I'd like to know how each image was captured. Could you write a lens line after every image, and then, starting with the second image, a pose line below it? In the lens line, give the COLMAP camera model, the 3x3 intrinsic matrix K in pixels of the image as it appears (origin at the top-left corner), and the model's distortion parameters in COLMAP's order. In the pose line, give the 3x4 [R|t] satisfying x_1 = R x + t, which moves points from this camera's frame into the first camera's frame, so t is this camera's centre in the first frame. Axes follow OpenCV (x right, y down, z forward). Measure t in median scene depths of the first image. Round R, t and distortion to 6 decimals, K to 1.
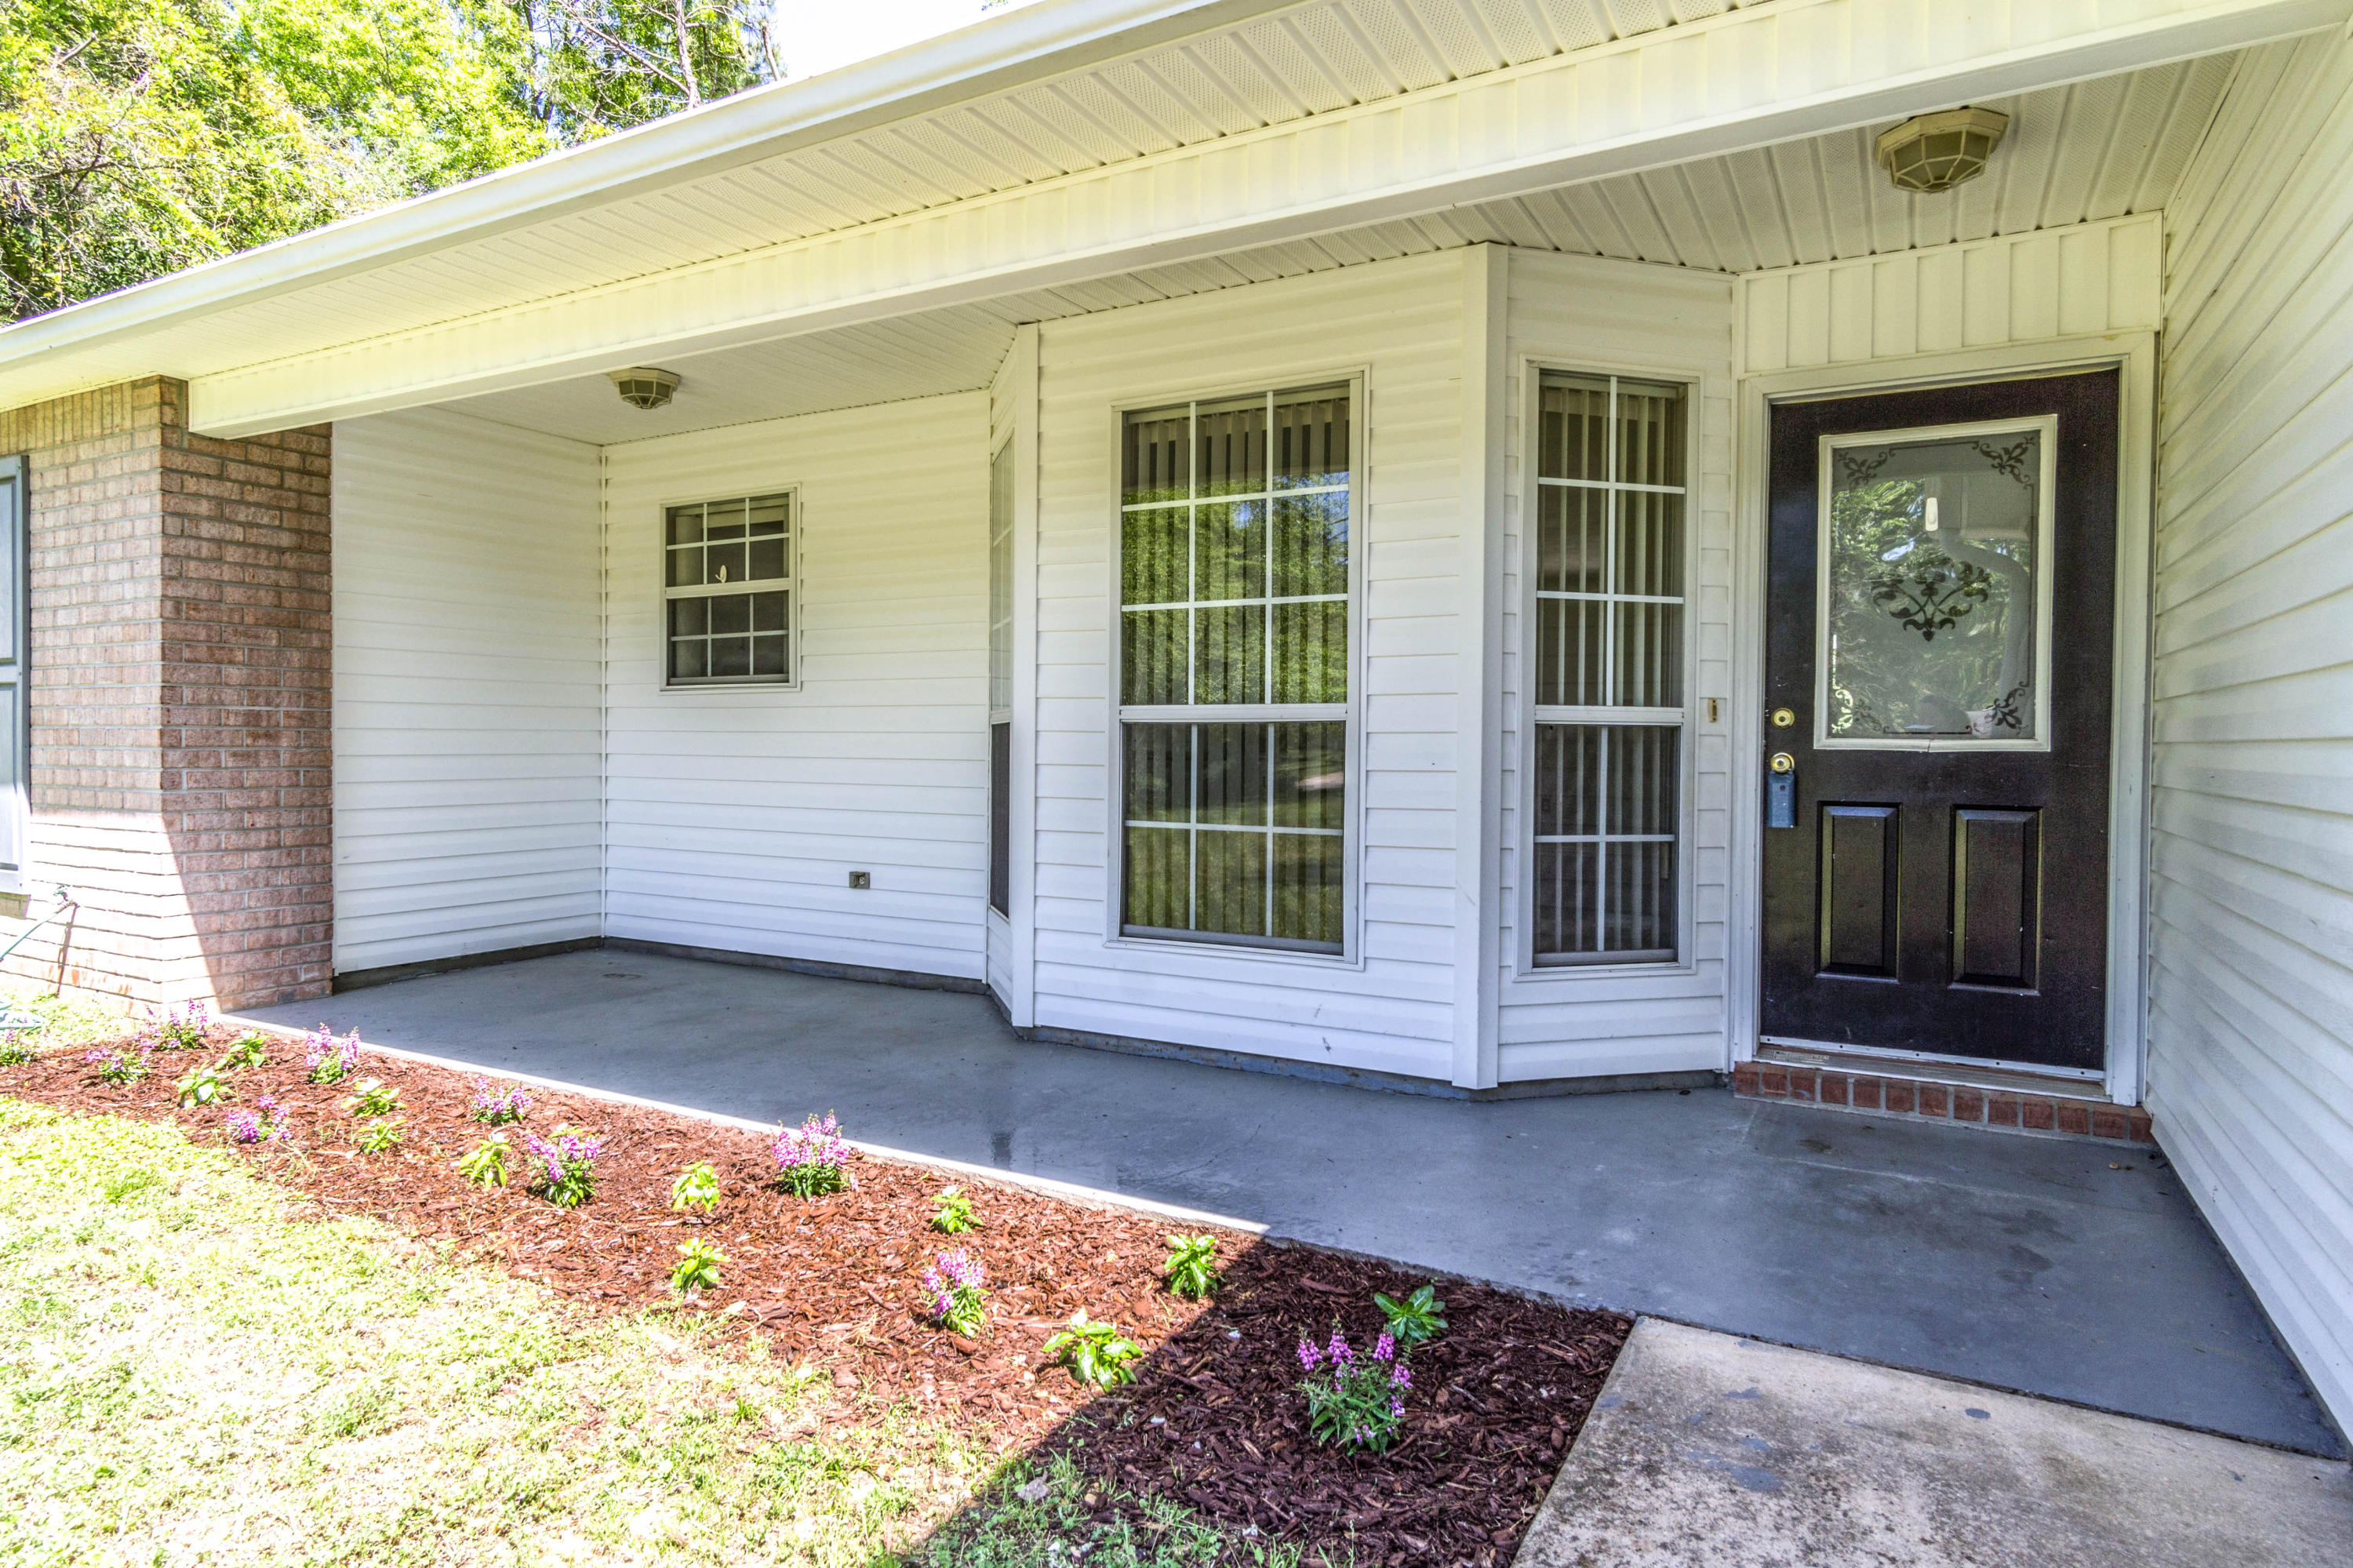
lens RADIAL K [[1348.3, 0, 1142.6], [0, 1348.3, 768.9], [0, 0, 1]] dist [0.004983, 0.001031]
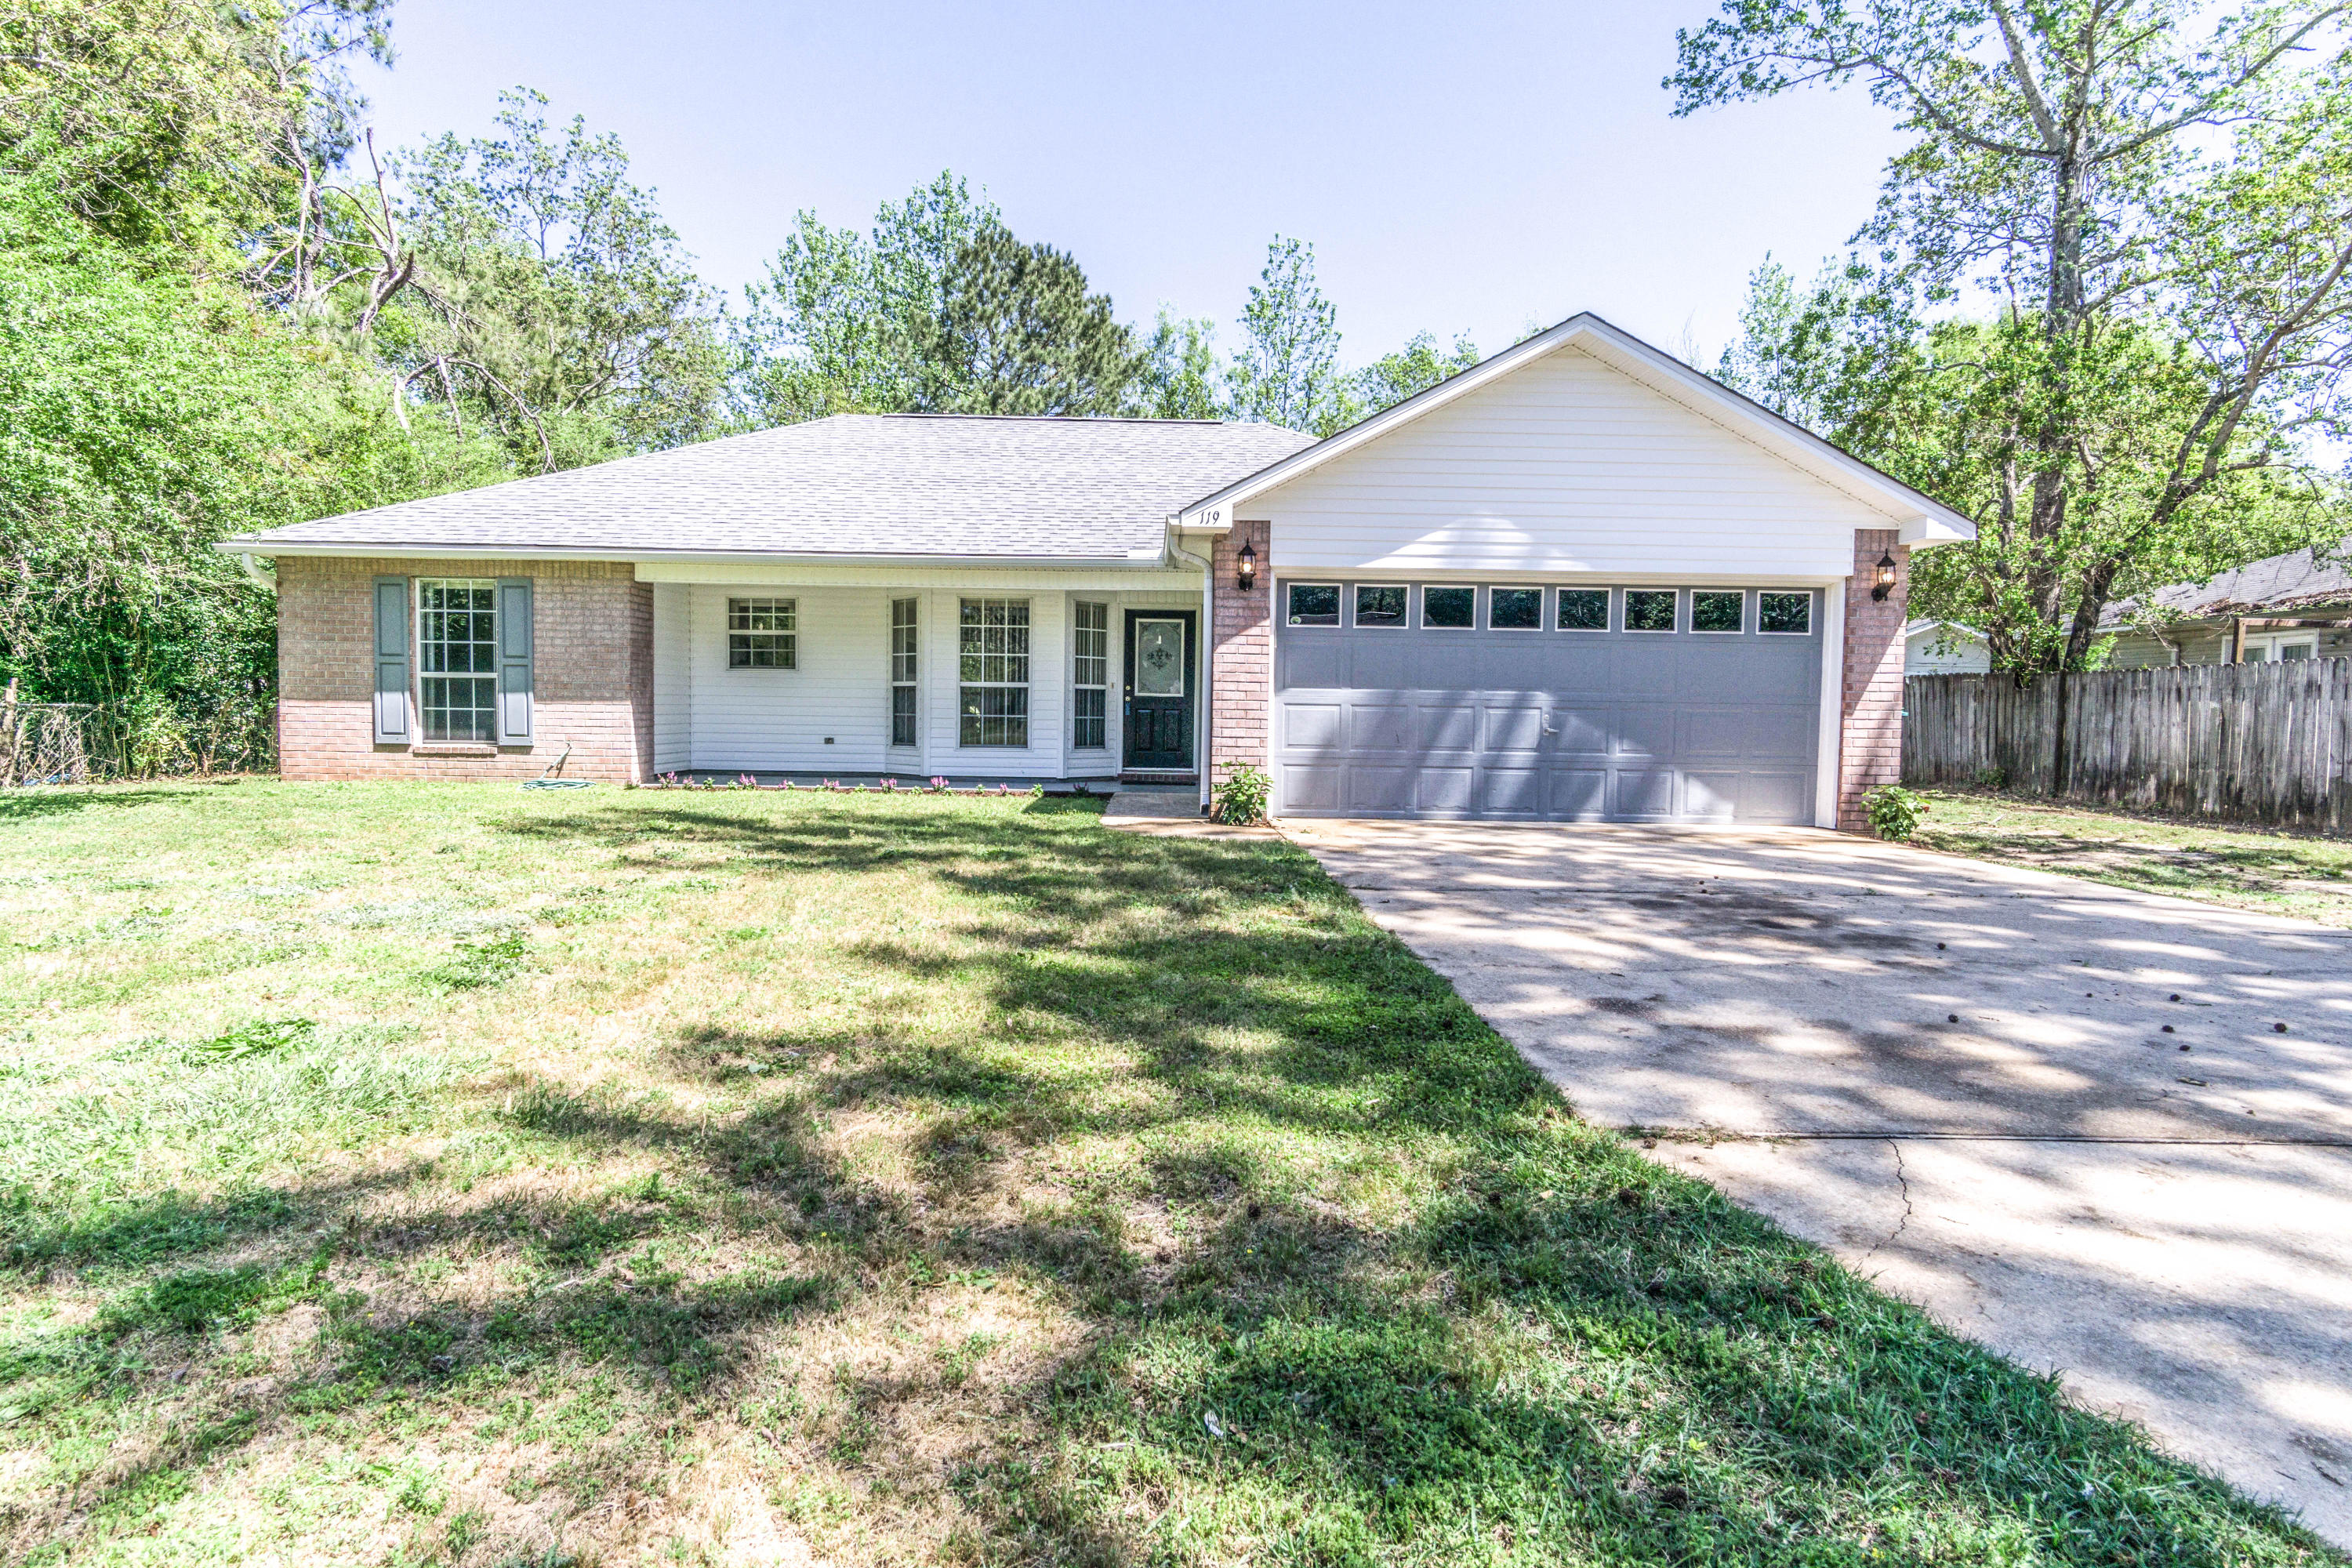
lens RADIAL K [[1254.7, 0, 1163.2], [0, 1254.7, 766.2], [0, 0, 1]] dist [0.002615, 0.002337]
pose [[0.865306, -0.017637, 0.500933, -1.201515], [0.001816, 0.999485, 0.032053, 0.069244], [-0.501240, -0.026826, 0.864892, -2.099207]]
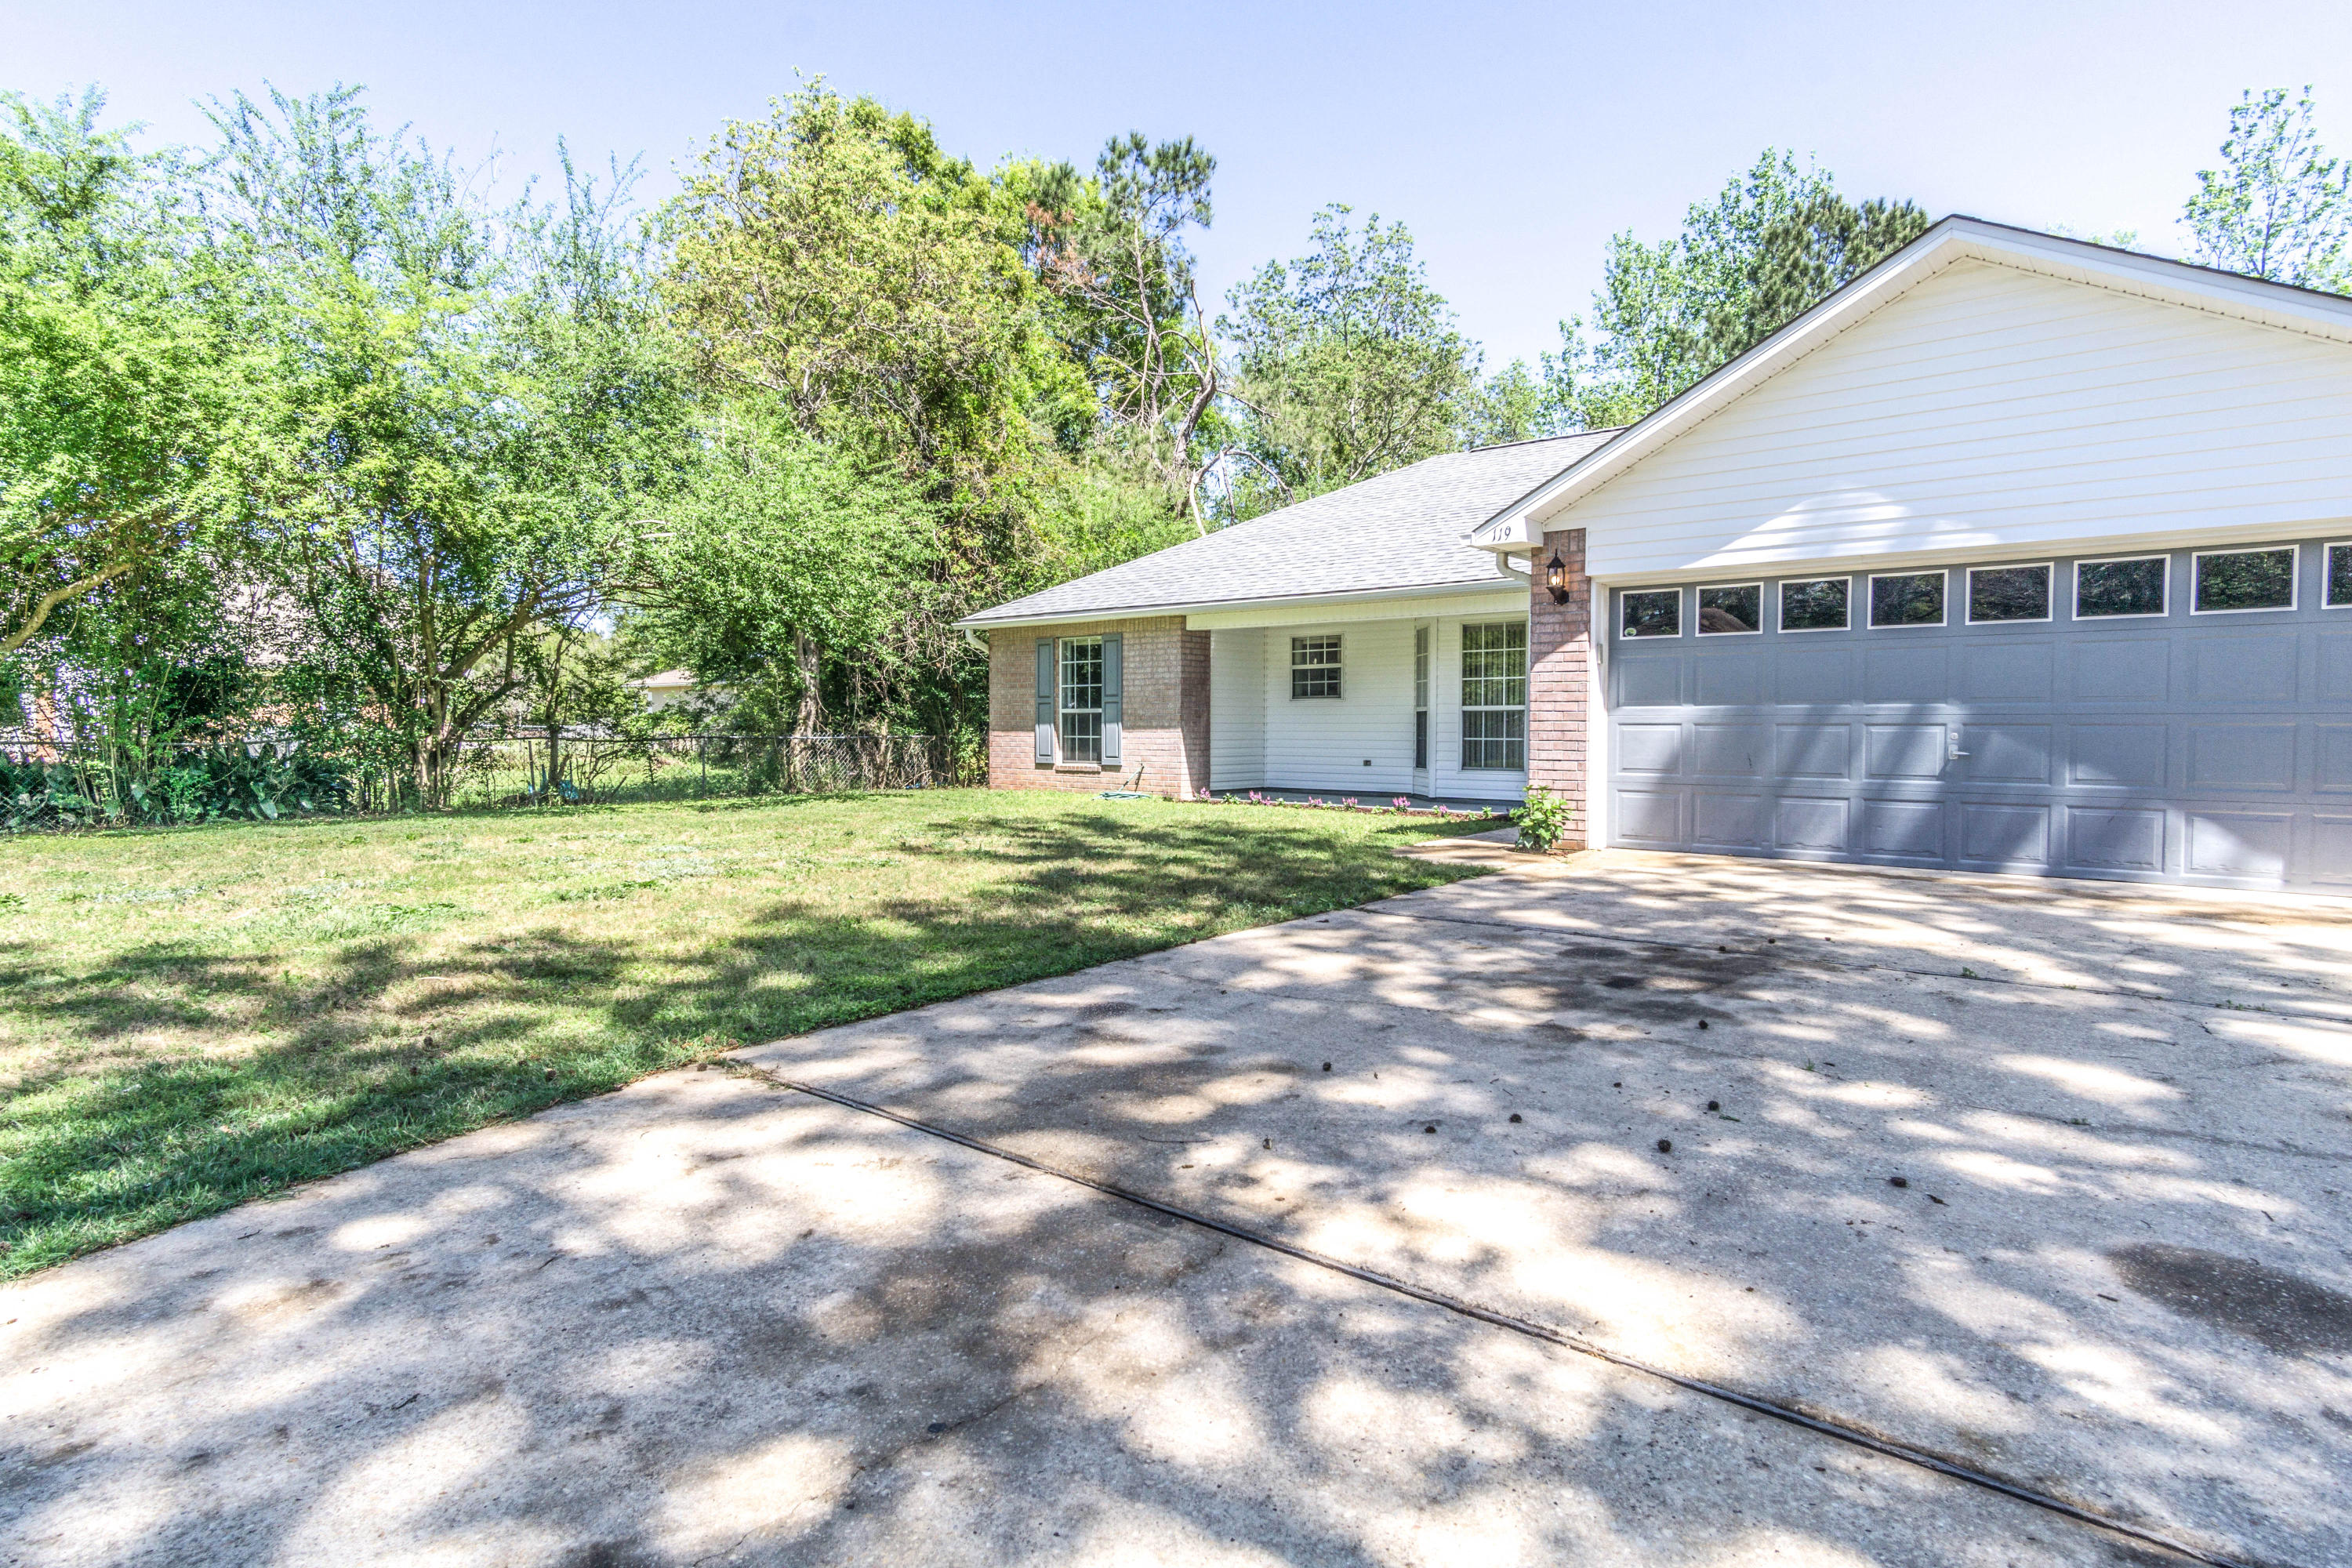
lens RADIAL K [[1254.7, 0, 1163.2], [0, 1254.7, 766.2], [0, 0, 1]] dist [0.002615, 0.002337]
pose [[0.981836, -0.000046, -0.189733, -0.164073], [0.002100, 0.999941, 0.010625, 0.076764], [0.189721, -0.010830, 0.981778, -2.451776]]
